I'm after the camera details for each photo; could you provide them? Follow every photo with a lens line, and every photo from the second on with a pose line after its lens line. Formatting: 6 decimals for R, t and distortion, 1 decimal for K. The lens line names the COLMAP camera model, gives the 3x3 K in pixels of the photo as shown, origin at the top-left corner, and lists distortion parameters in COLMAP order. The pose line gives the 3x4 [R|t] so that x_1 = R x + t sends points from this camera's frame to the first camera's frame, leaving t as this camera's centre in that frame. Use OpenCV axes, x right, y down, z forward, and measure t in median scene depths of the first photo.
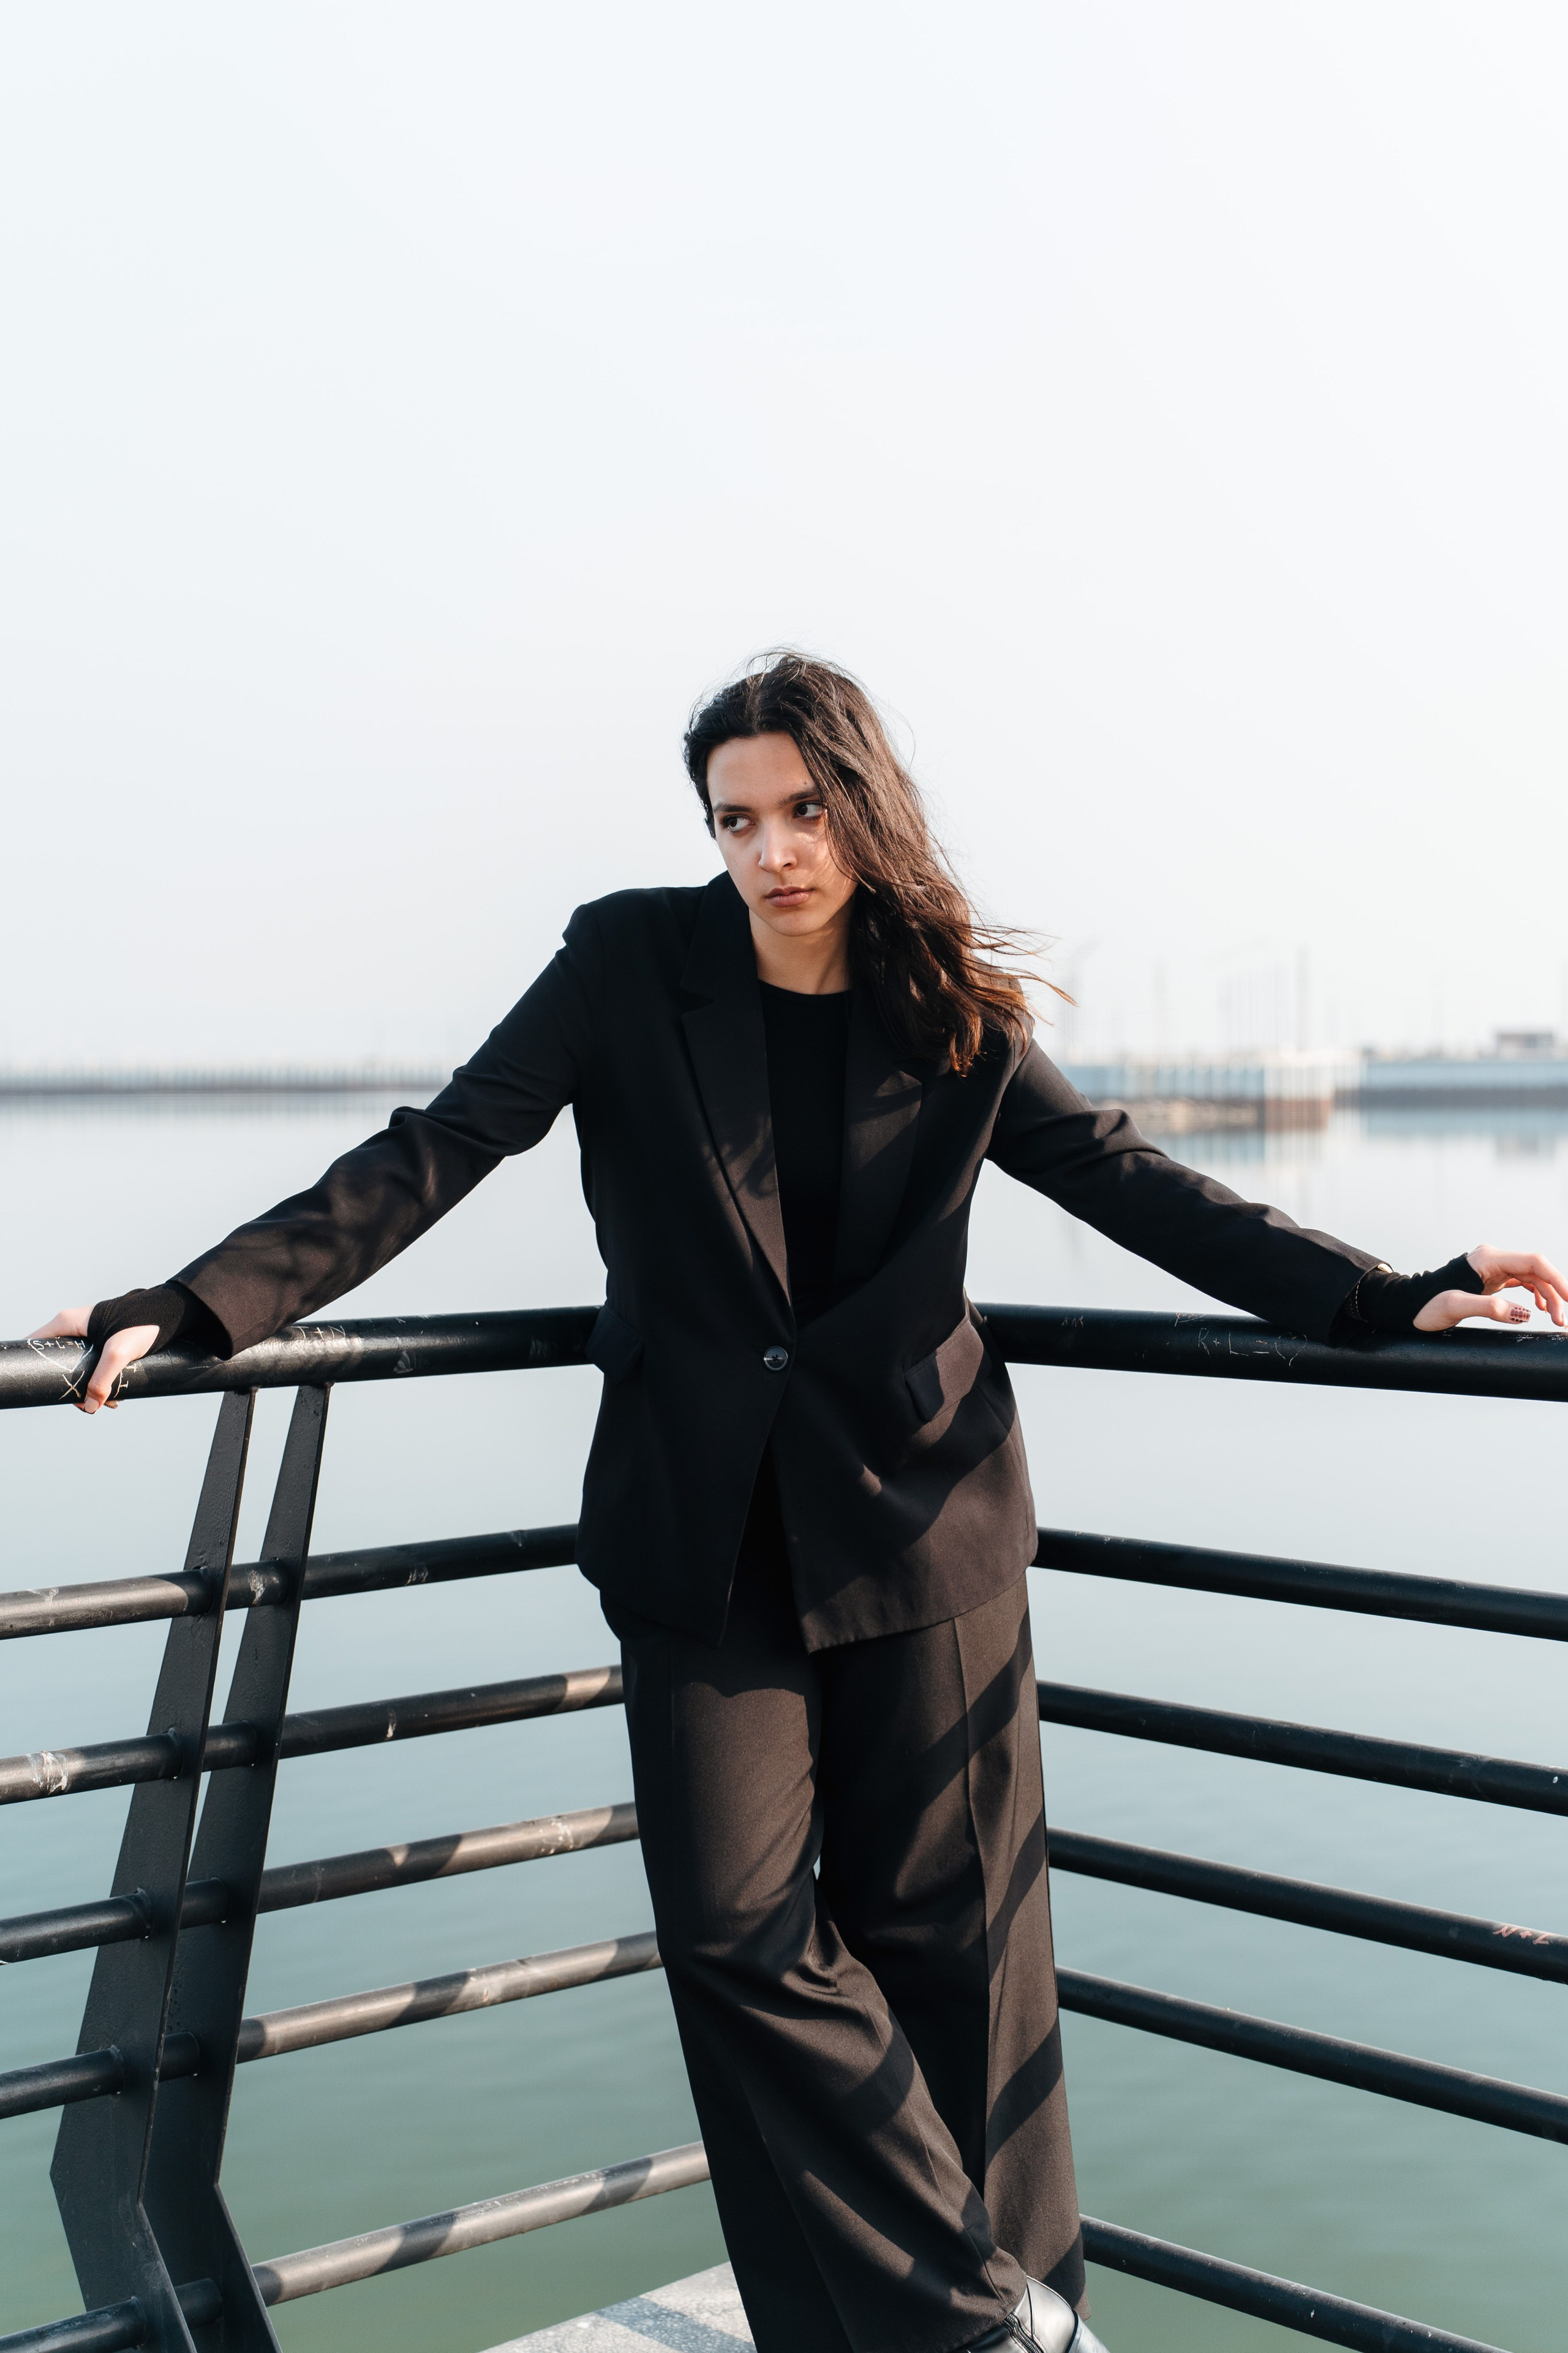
lens RADIAL K [[3264.7, 0, 712.2], [0, 3264.7, 1132.6], [0, 0, 1]] dist [0.049311, 0.000000]
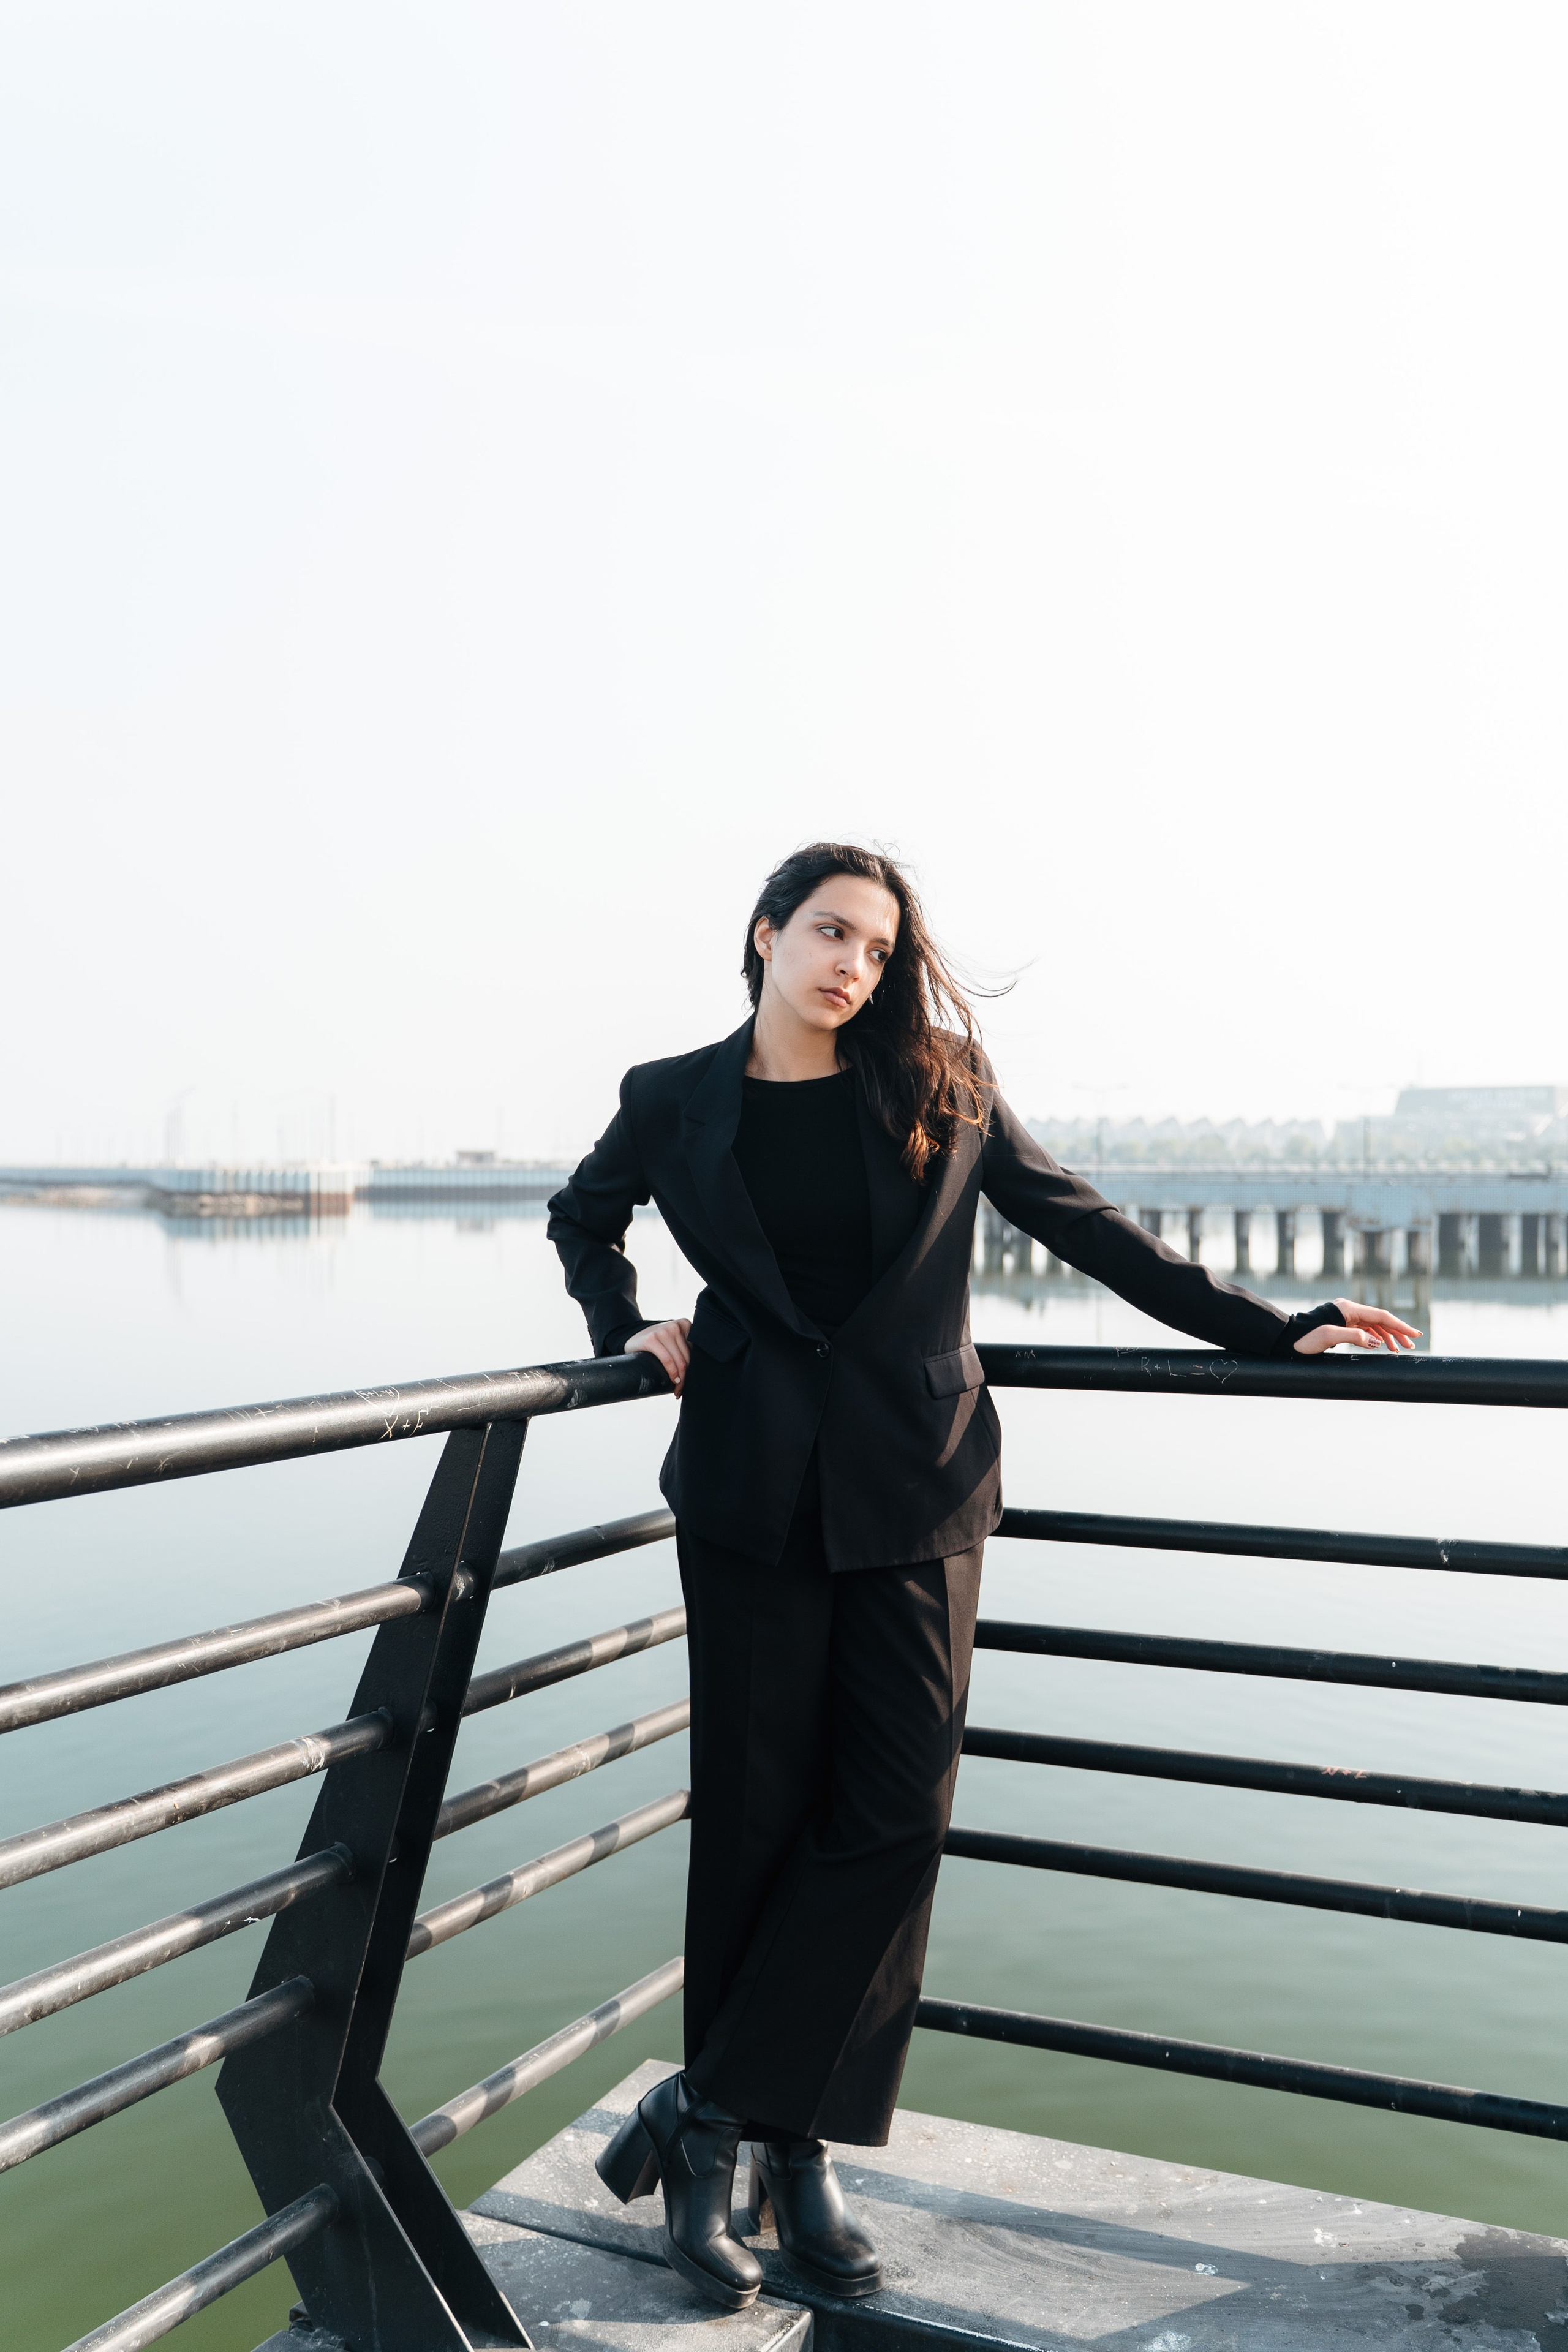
lens RADIAL K [[2139.8, 0, 768.1], [0, 2139.8, 1207.0], [0, 0, 1]] dist [0.048112, 0.033957]
pose [[0.926732, 0.003616, 0.375706, -0.297749], [-0.001985, 0.999987, -0.004729, 0.000559], [-0.375718, 0.003636, 0.926727, 0.187252]]
